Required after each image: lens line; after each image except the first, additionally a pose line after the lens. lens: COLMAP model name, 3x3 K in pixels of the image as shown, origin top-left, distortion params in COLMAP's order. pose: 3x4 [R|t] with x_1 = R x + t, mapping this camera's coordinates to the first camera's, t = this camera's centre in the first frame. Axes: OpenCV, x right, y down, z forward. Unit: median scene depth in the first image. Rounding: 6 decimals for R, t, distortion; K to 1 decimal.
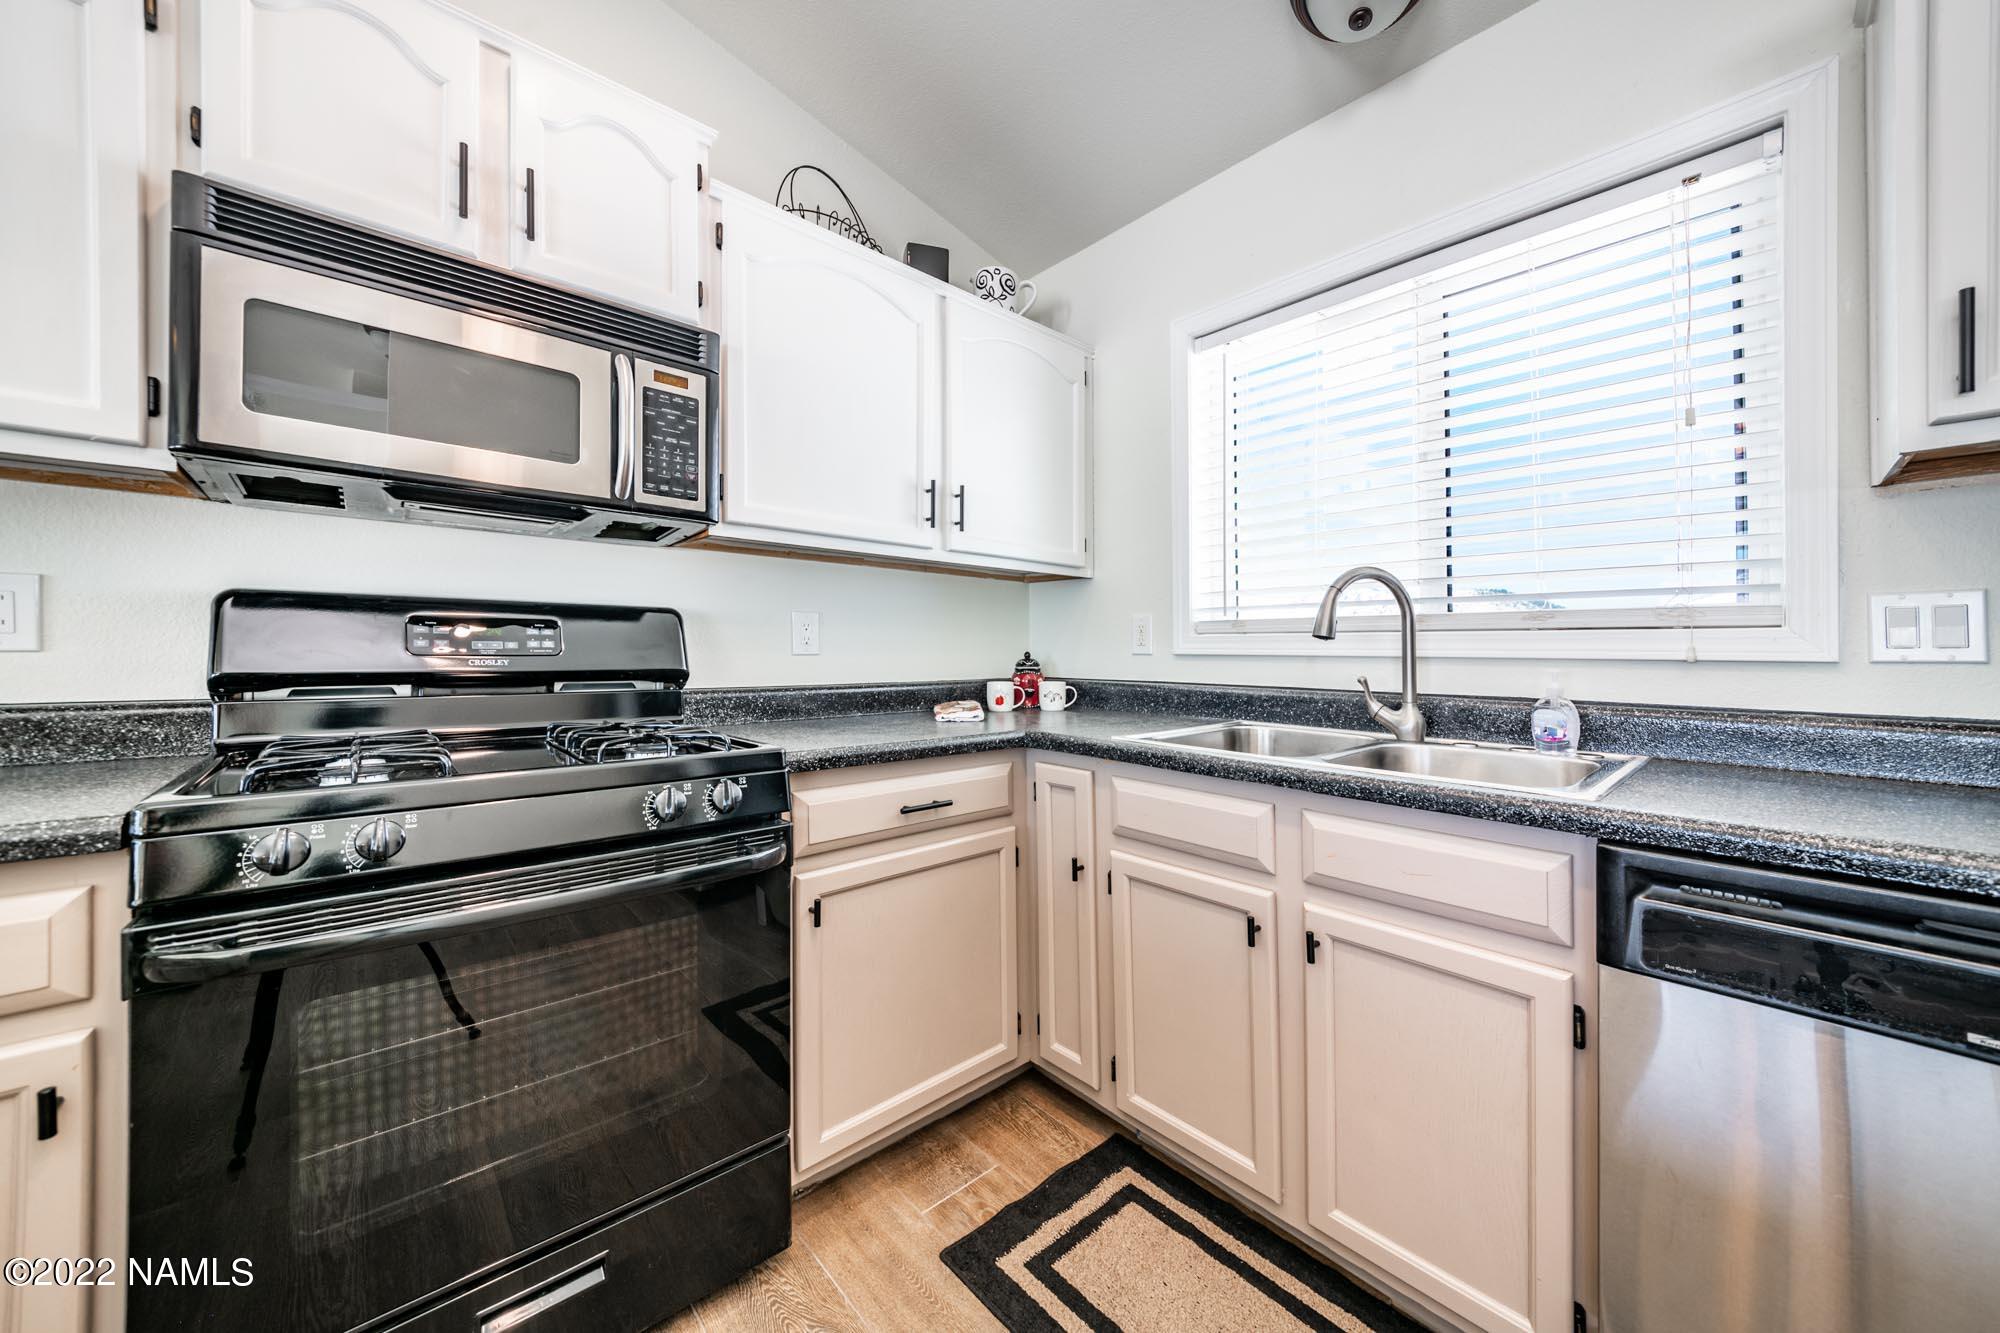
lens RADIAL K [[698.1, 0, 1005.2], [0, 698.1, 657.8], [0, 0, 1]] dist [0.000073, -0.002718]
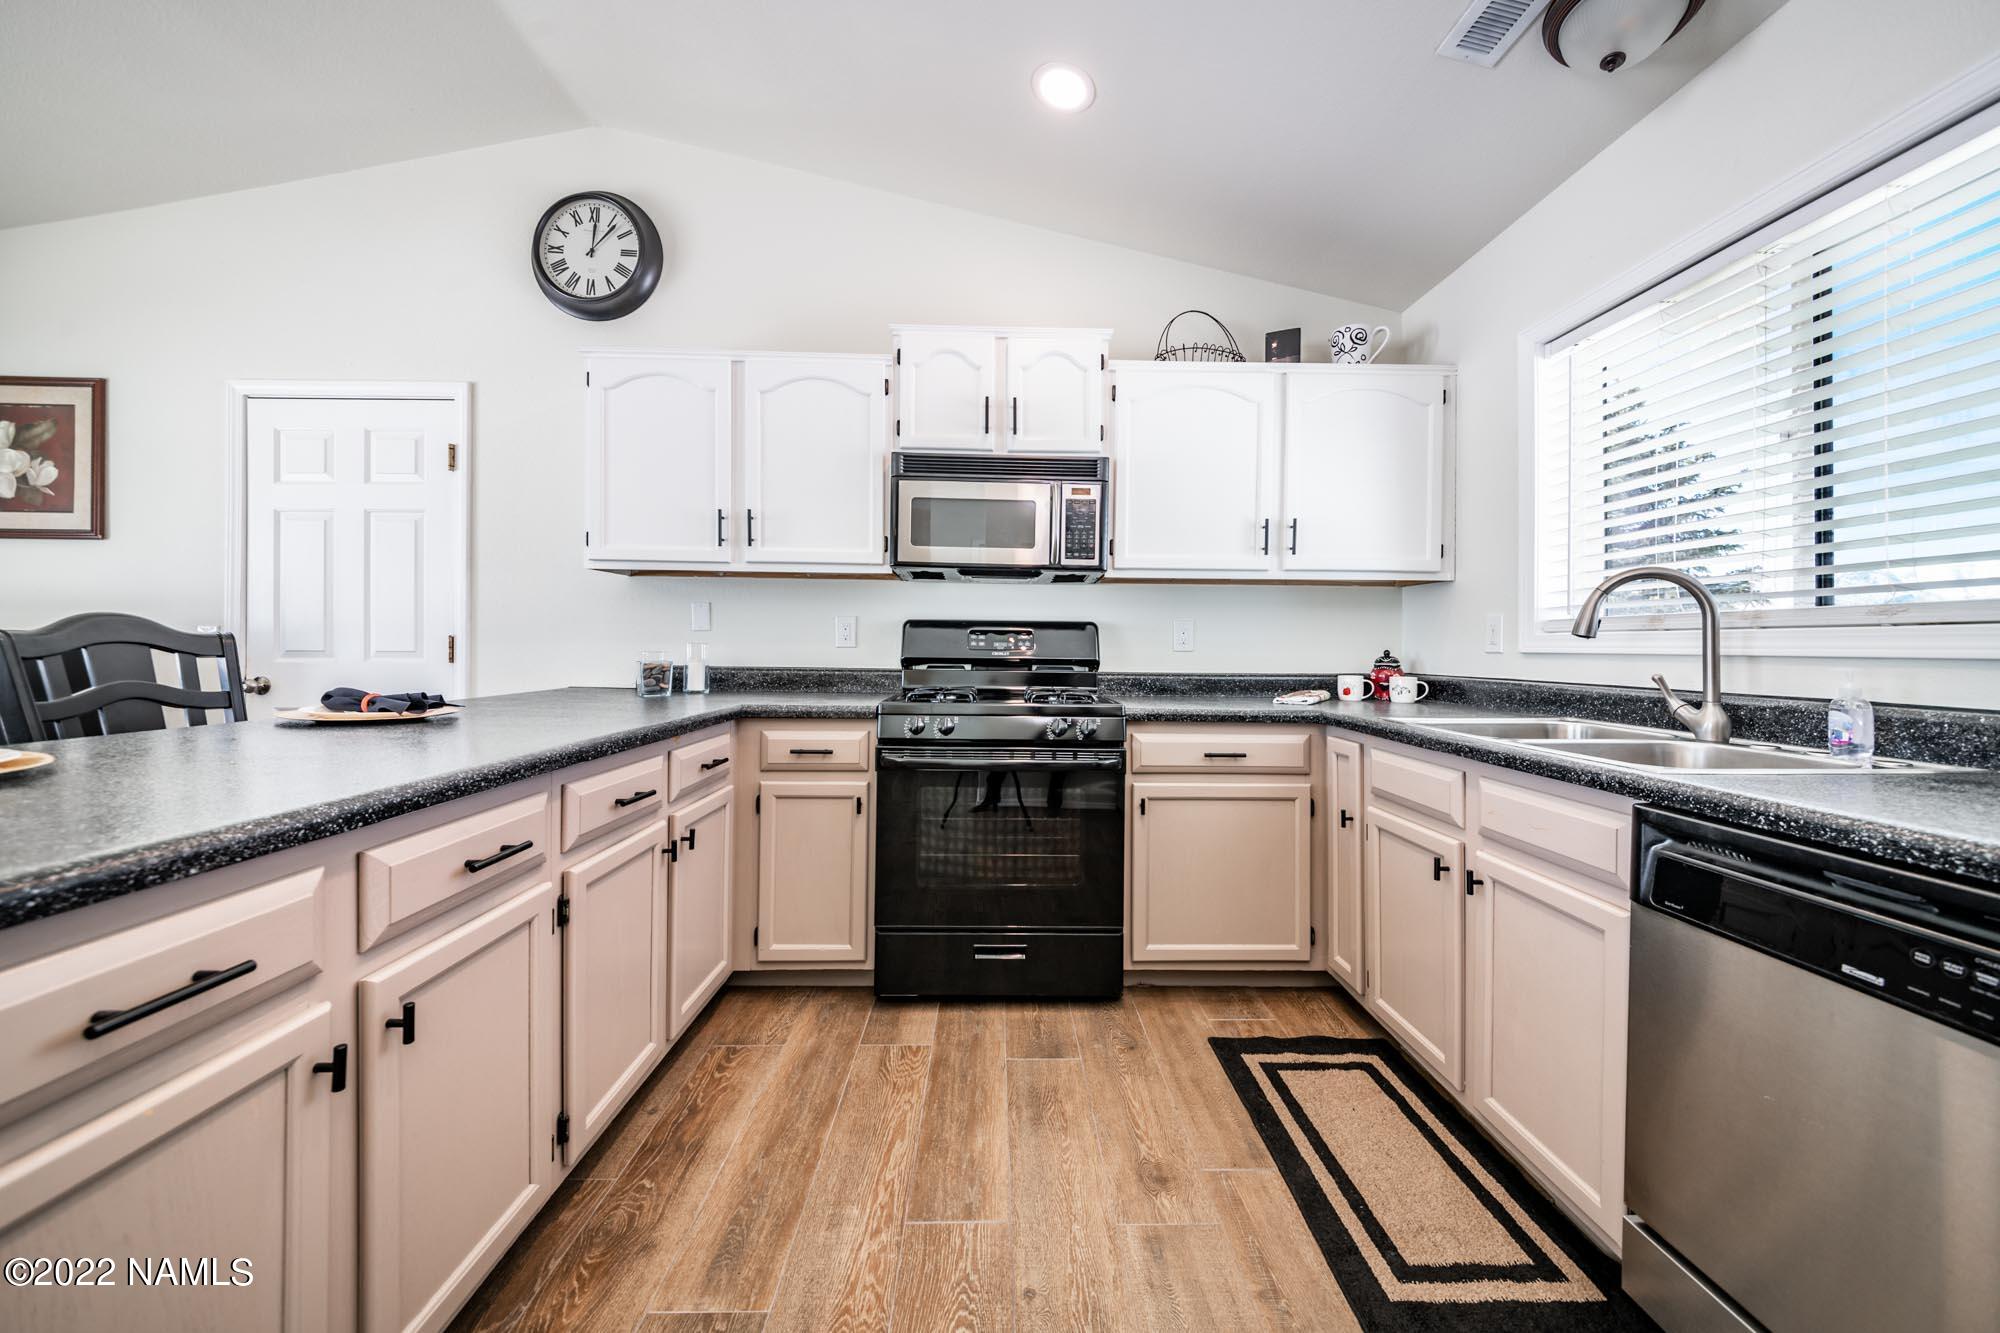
lens RADIAL K [[707.3, 0, 1013.2], [0, 707.3, 649.0], [0, 0, 1]] dist [-0.001202, -0.000367]
pose [[0.757756, 0.001715, -0.652536, 0.519446], [-0.009532, 0.999919, -0.008441, 0.008312], [0.652469, 0.012616, 0.757711, -0.417881]]
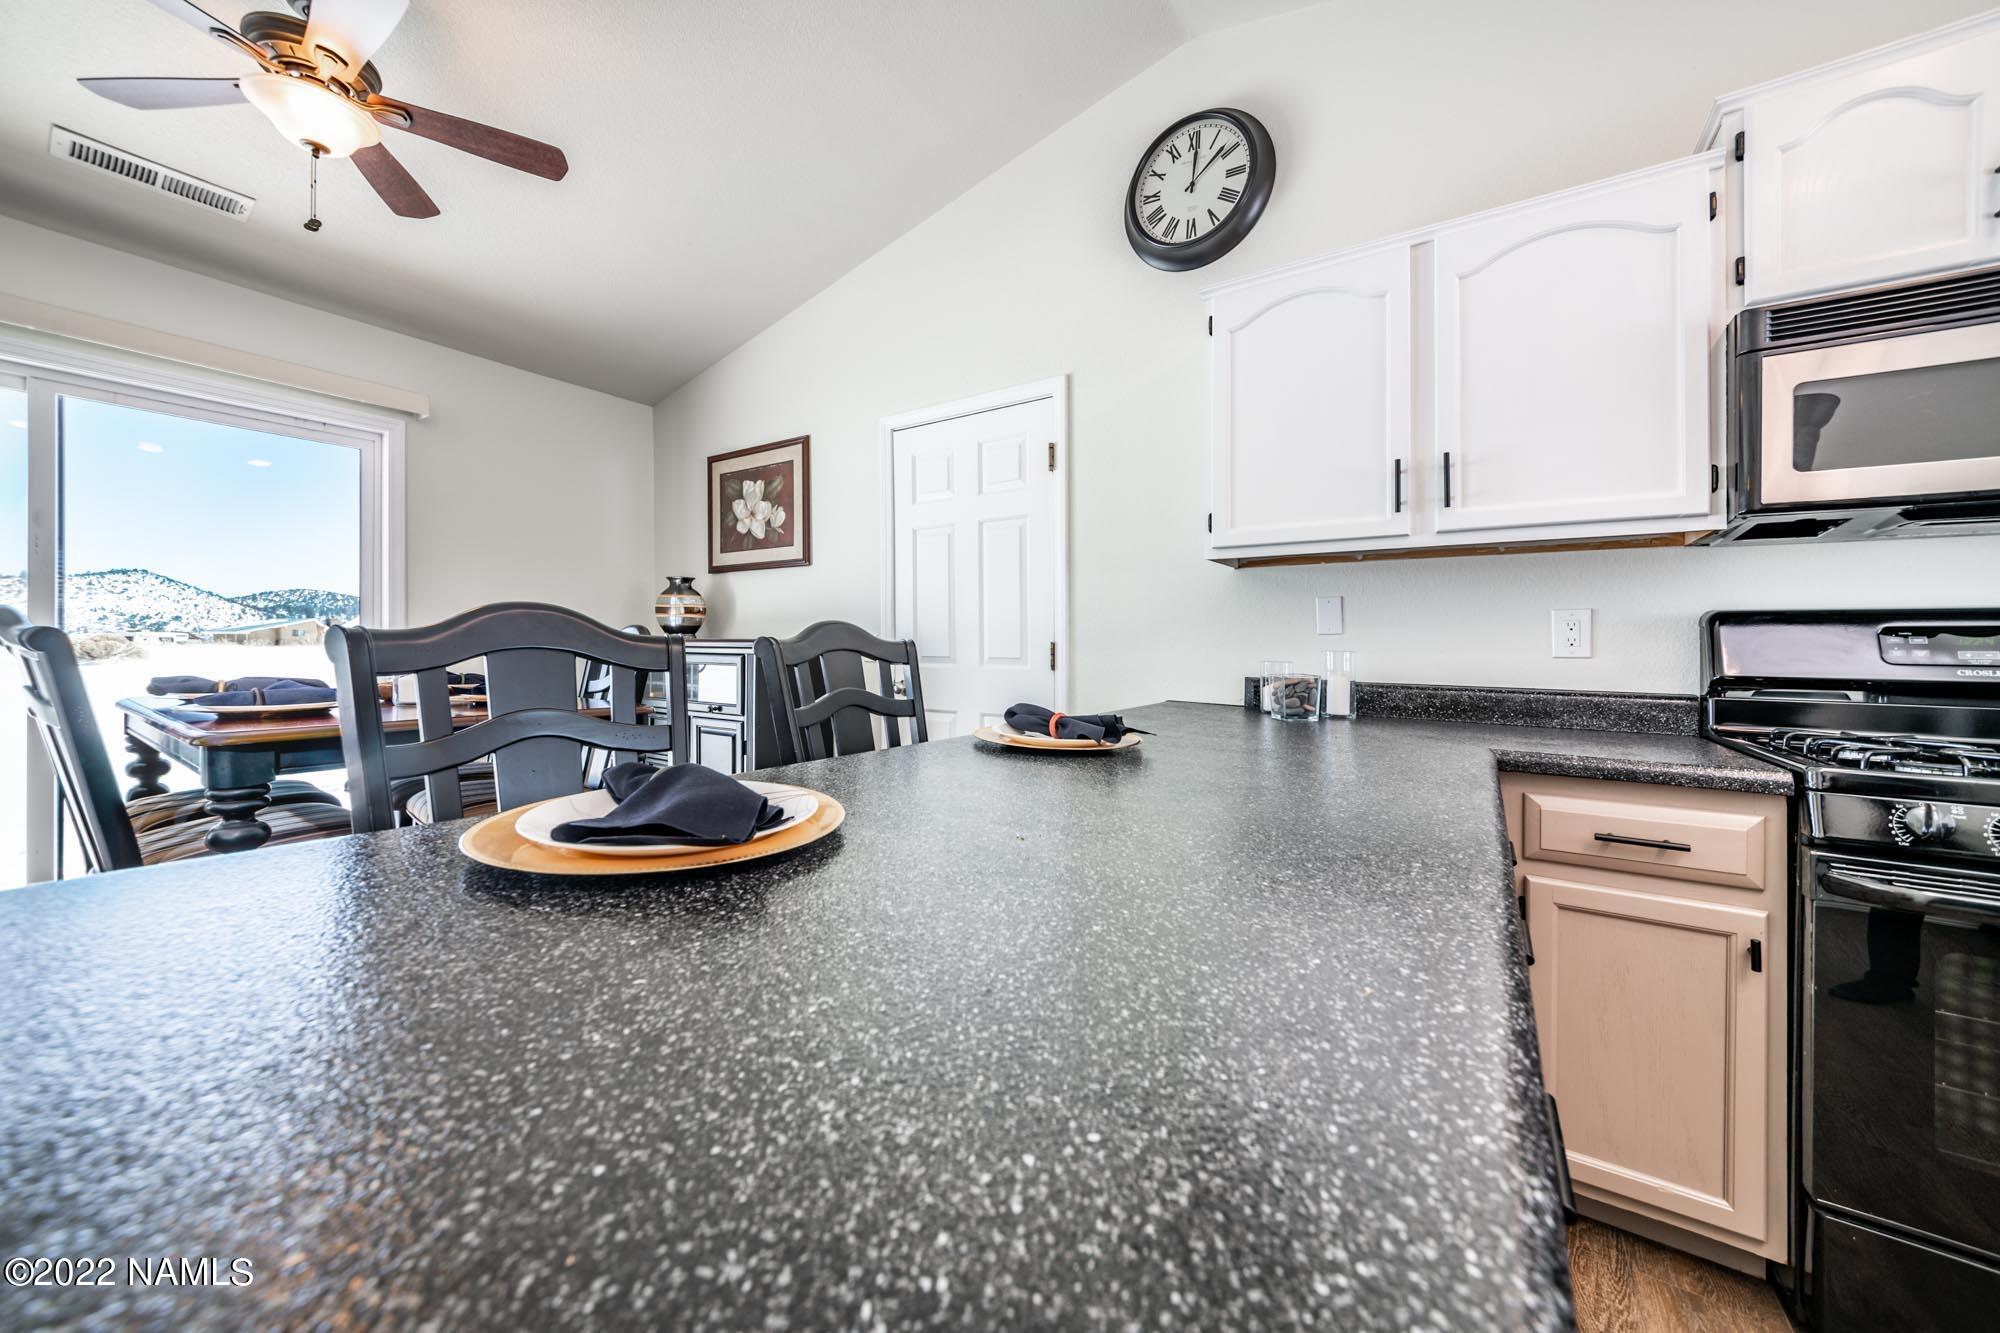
lens RADIAL K [[716.1, 0, 999.0], [0, 716.1, 653.3], [0, 0, 1]] dist [0.025778, -0.012700]
pose [[0.235299, 0.003556, -0.971917, -0.094788], [-0.018404, 0.999830, -0.000798, 0.004338], [0.971749, 0.018075, 0.235324, -0.524090]]
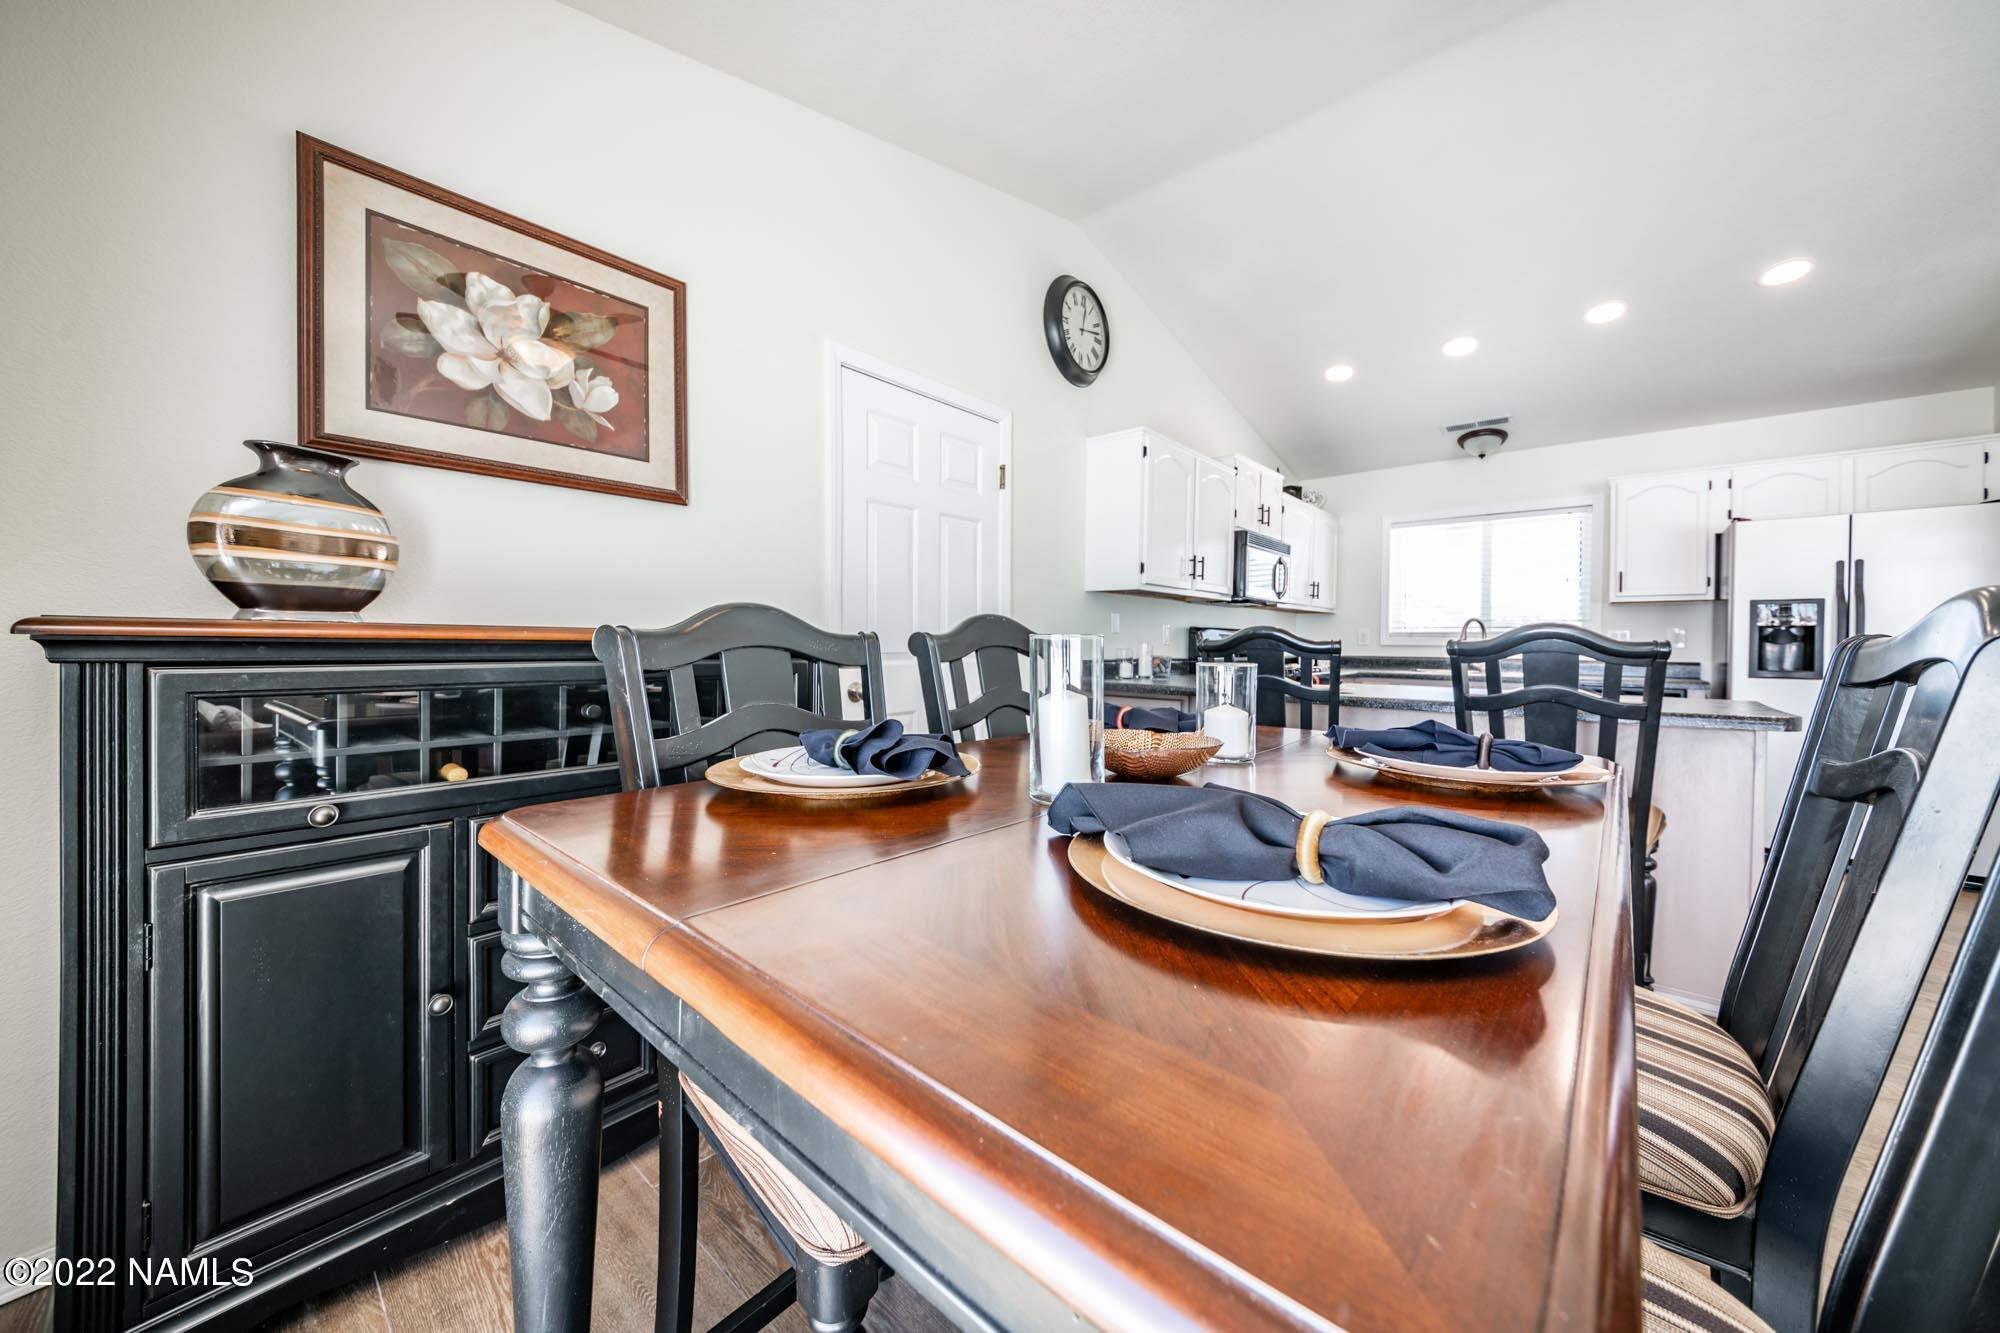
lens RADIAL K [[684.0, 0, 1000.0], [0, 684.0, 666.5], [0, 0, 1]] dist [-0.001022, -0.005903]
pose [[0.994494, -0.004015, 0.104716, -2.123650], [0.001606, 0.999732, 0.023083, 0.011757], [-0.104780, -0.022788, 0.994234, -2.028538]]
